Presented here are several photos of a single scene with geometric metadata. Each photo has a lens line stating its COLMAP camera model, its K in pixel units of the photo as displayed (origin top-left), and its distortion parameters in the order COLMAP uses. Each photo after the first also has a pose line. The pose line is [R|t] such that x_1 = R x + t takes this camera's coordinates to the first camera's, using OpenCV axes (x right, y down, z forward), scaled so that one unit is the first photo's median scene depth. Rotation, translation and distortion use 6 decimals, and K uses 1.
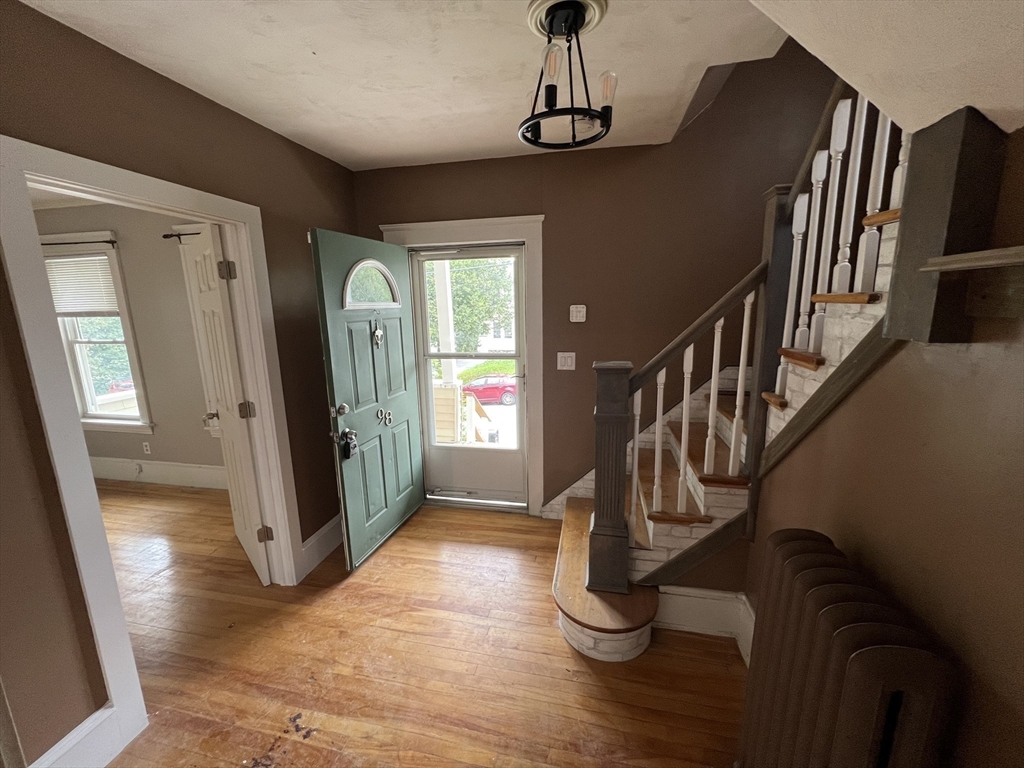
lens RADIAL K [[410.5, 0, 512.0], [0, 410.5, 384.0], [0, 0, 1]] dist [0.001314, 0.000166]
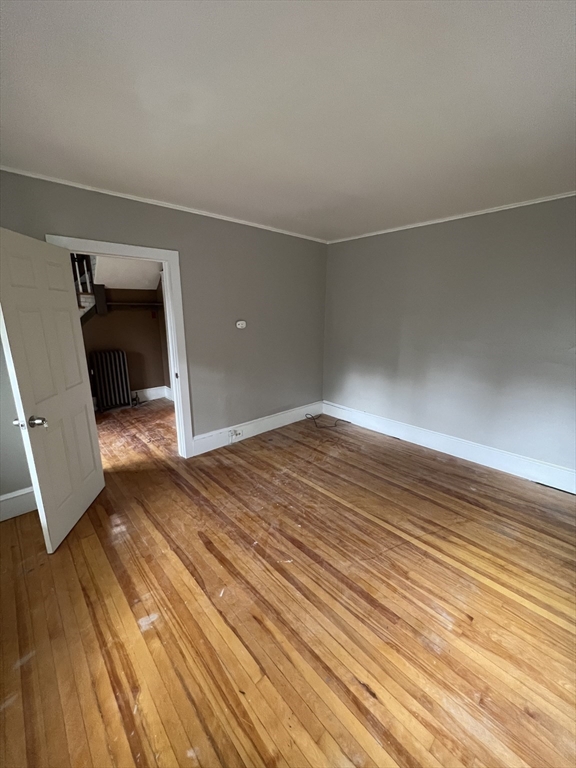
lens RADIAL K [[307.9, 0, 288.0], [0, 307.9, 384.0], [0, 0, 1]] dist [0.001314, 0.000166]
pose [[-0.816350, -0.123812, 0.564131, -1.187671], [0.117647, 0.920627, 0.372298, -0.145380], [-0.565449, 0.370294, -0.736987, 0.882680]]
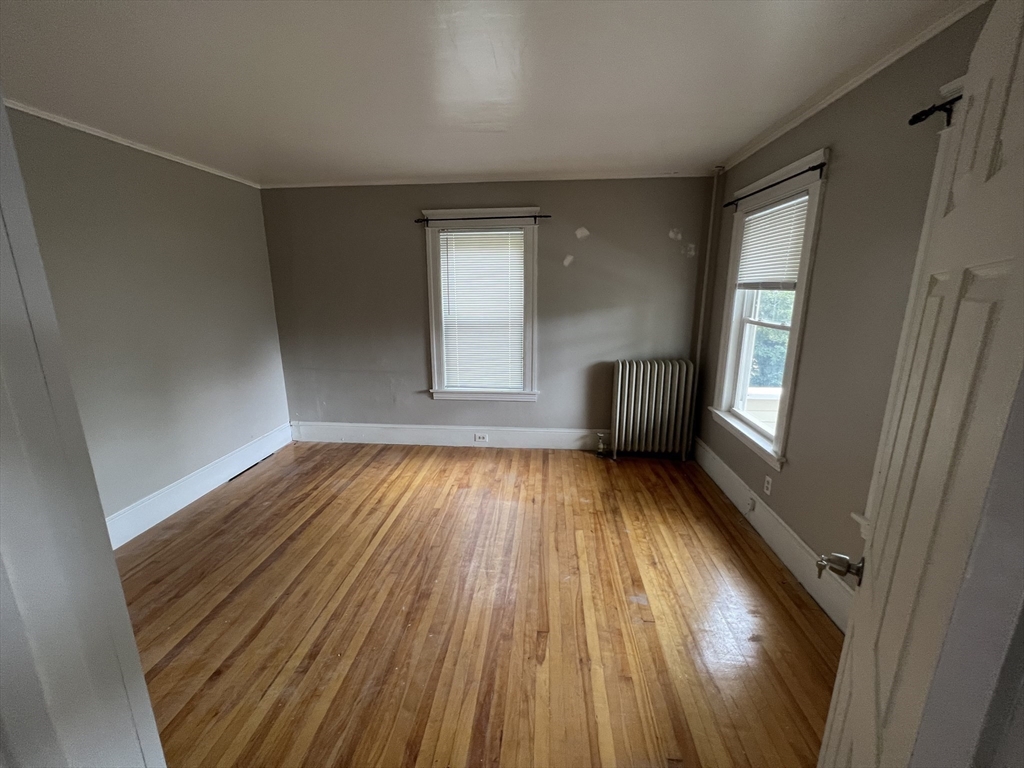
lens RADIAL K [[410.5, 0, 512.0], [0, 410.5, 384.0], [0, 0, 1]] dist [0.001314, 0.000166]
pose [[0.122769, 0.240794, -0.962780, -0.343292], [-0.184427, 0.958756, 0.216270, -0.079077], [0.975148, 0.151012, 0.162115, 0.474992]]
